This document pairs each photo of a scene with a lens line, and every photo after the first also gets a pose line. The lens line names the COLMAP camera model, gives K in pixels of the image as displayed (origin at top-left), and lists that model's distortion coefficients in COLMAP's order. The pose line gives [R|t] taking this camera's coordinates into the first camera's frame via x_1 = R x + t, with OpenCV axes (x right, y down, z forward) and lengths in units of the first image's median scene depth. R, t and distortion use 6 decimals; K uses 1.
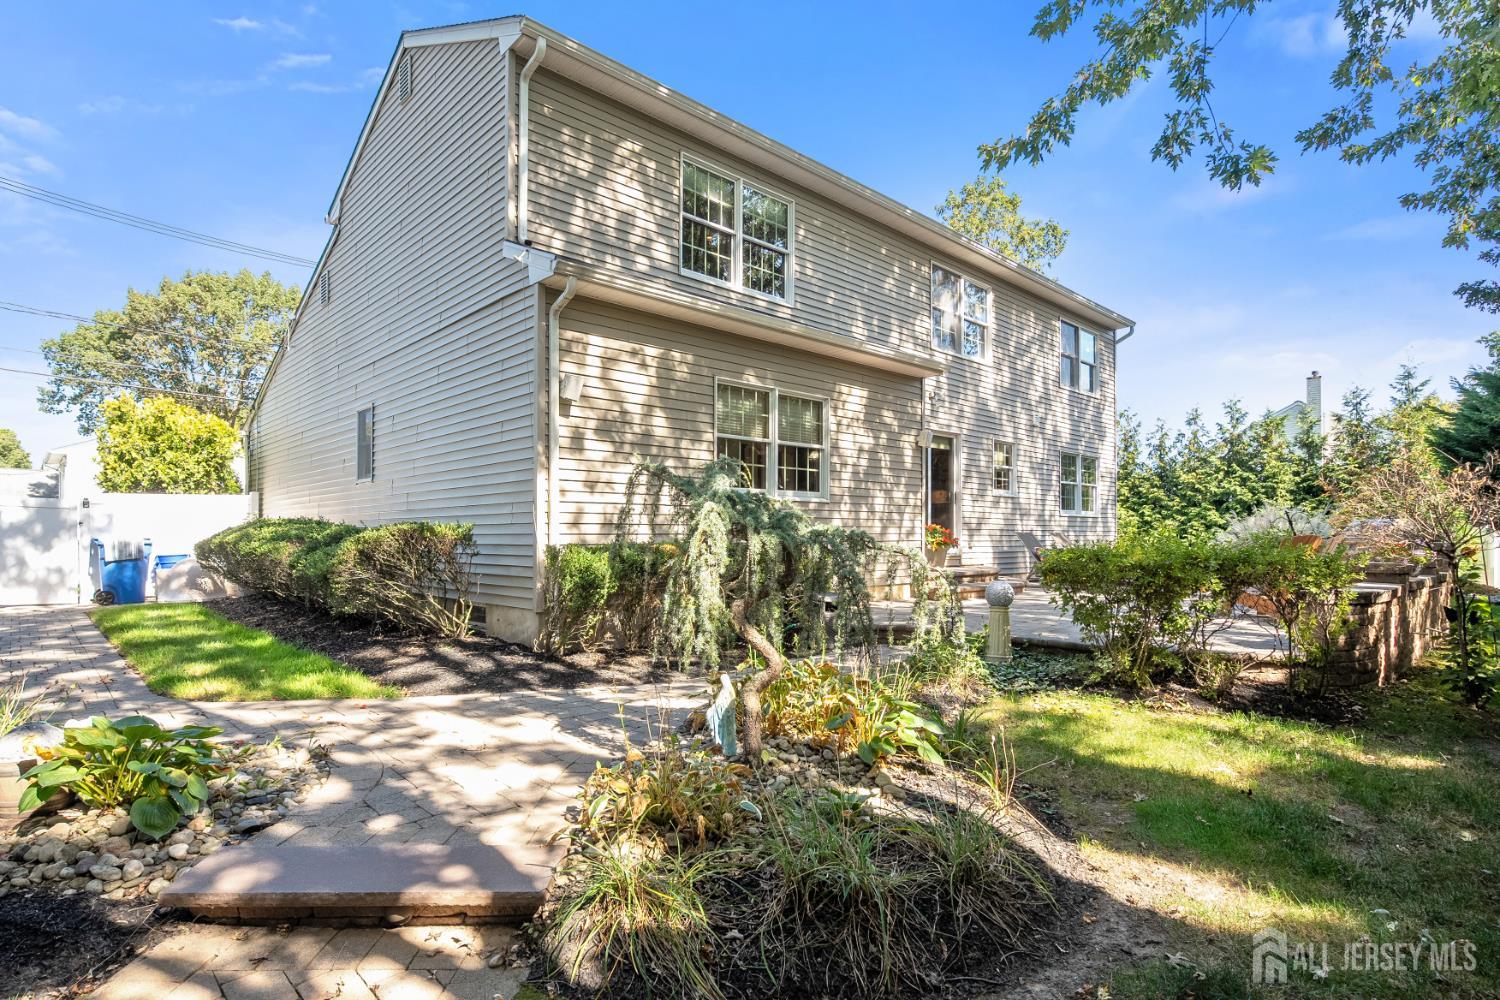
lens RADIAL K [[774.9, 0, 743.3], [0, 774.9, 510.7], [0, 0, 1]] dist [0.005050, 0.000498]
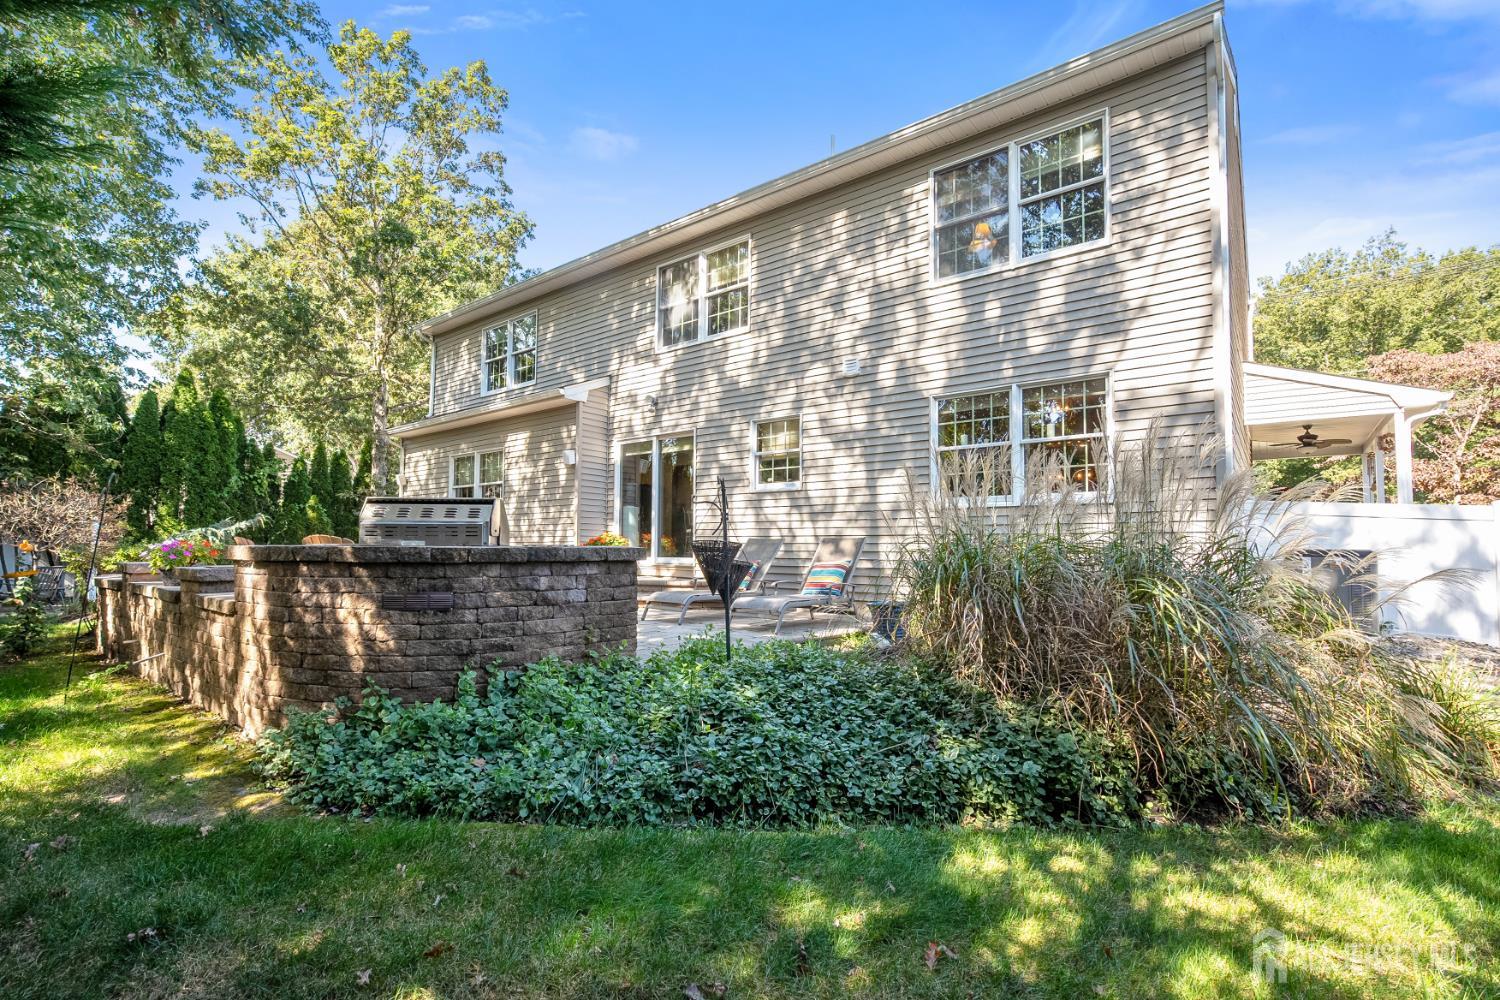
lens RADIAL K [[671.2, 0, 751.9], [0, 671.2, 498.4], [0, 0, 1]] dist [0.004506, 0.000376]
pose [[0.169087, -0.072810, -0.982908, 1.273037], [0.031383, 0.997160, -0.068467, 0.043353], [0.985101, -0.019270, 0.170892, 1.130044]]
